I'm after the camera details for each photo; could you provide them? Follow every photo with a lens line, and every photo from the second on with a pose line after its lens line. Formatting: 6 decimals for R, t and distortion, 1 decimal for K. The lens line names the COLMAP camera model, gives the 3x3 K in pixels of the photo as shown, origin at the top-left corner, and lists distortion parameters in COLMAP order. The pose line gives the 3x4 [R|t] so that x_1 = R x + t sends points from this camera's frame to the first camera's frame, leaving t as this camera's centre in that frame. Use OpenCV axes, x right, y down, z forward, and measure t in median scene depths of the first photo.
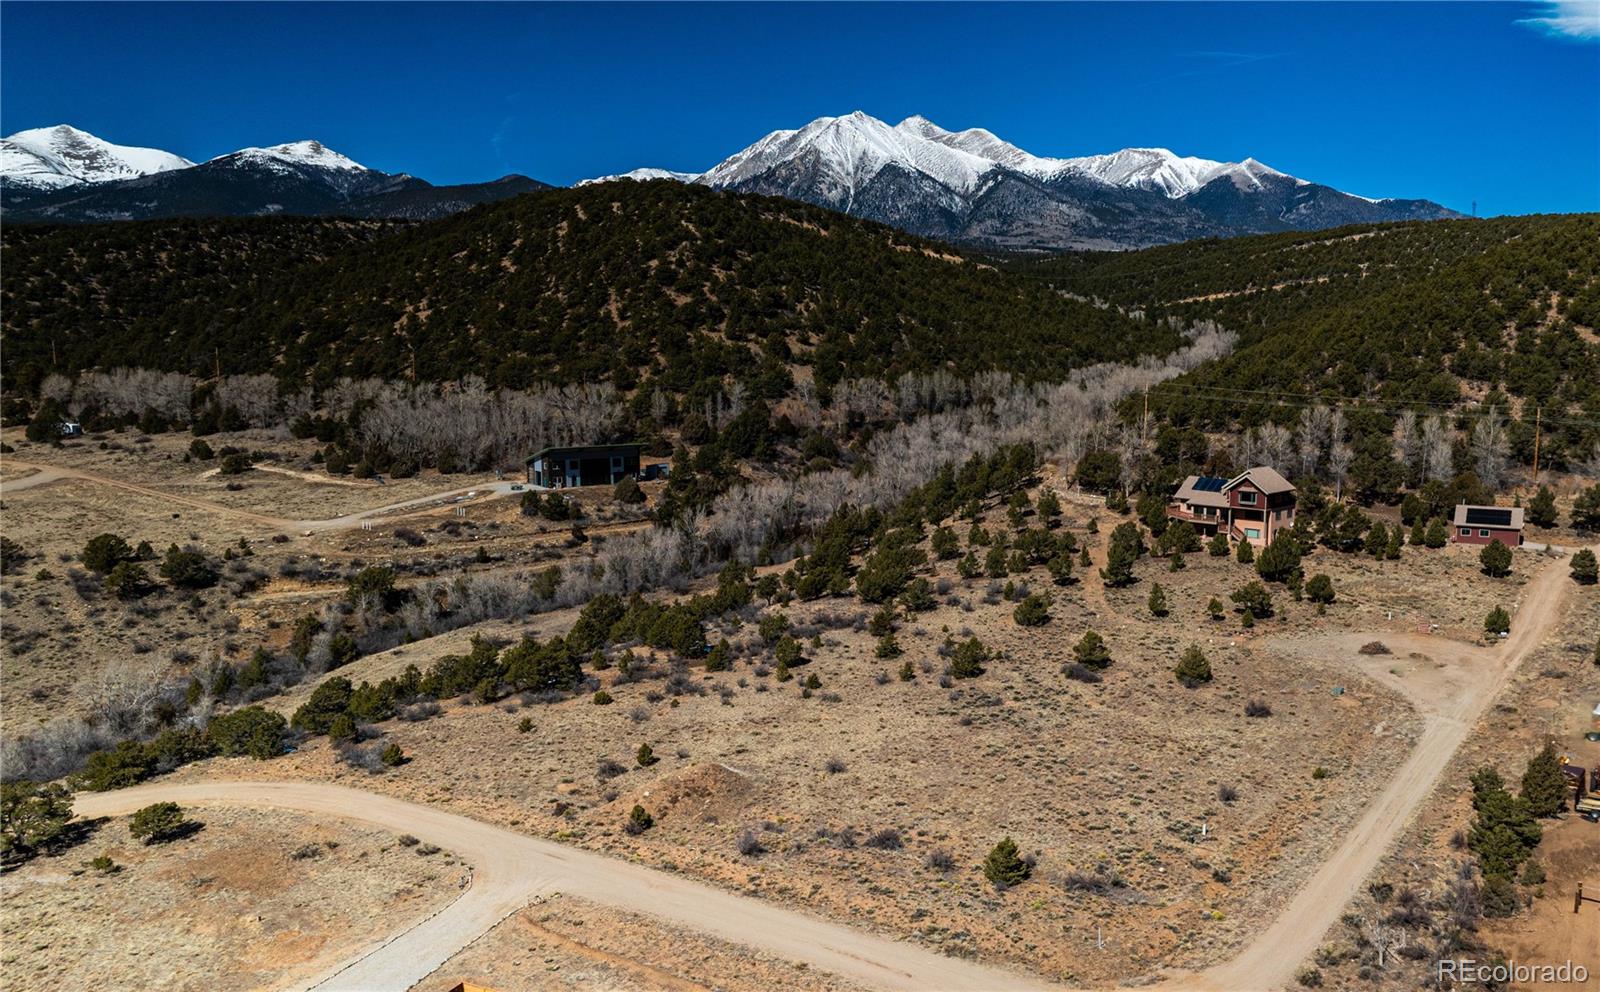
lens RADIAL K [[1318.4, 0, 943.3], [0, 1318.4, 520.2], [0, 0, 1]] dist [-0.023240, 0.015053]
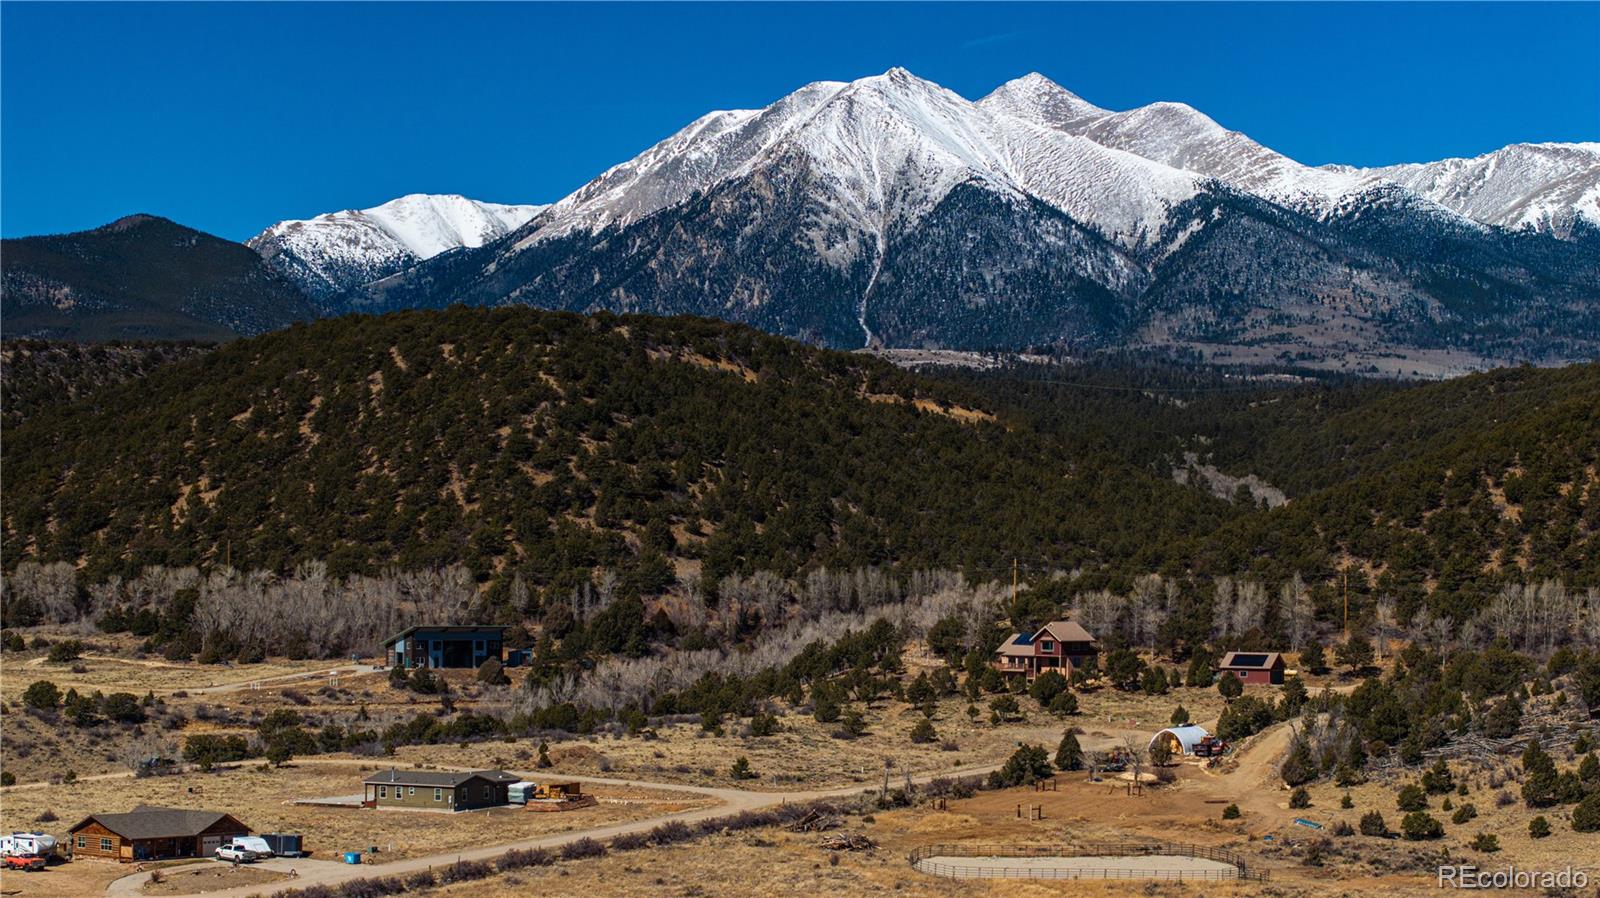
lens RADIAL K [[3202.4, 0, 806.5], [0, 3202.4, 451.4], [0, 0, 1]] dist [-0.074263, 0.000000]
pose [[0.995577, -0.000259, -0.093952, 0.139231], [-0.016315, 0.984327, -0.175599, 0.150515], [0.092525, 0.176355, 0.979968, -0.865403]]
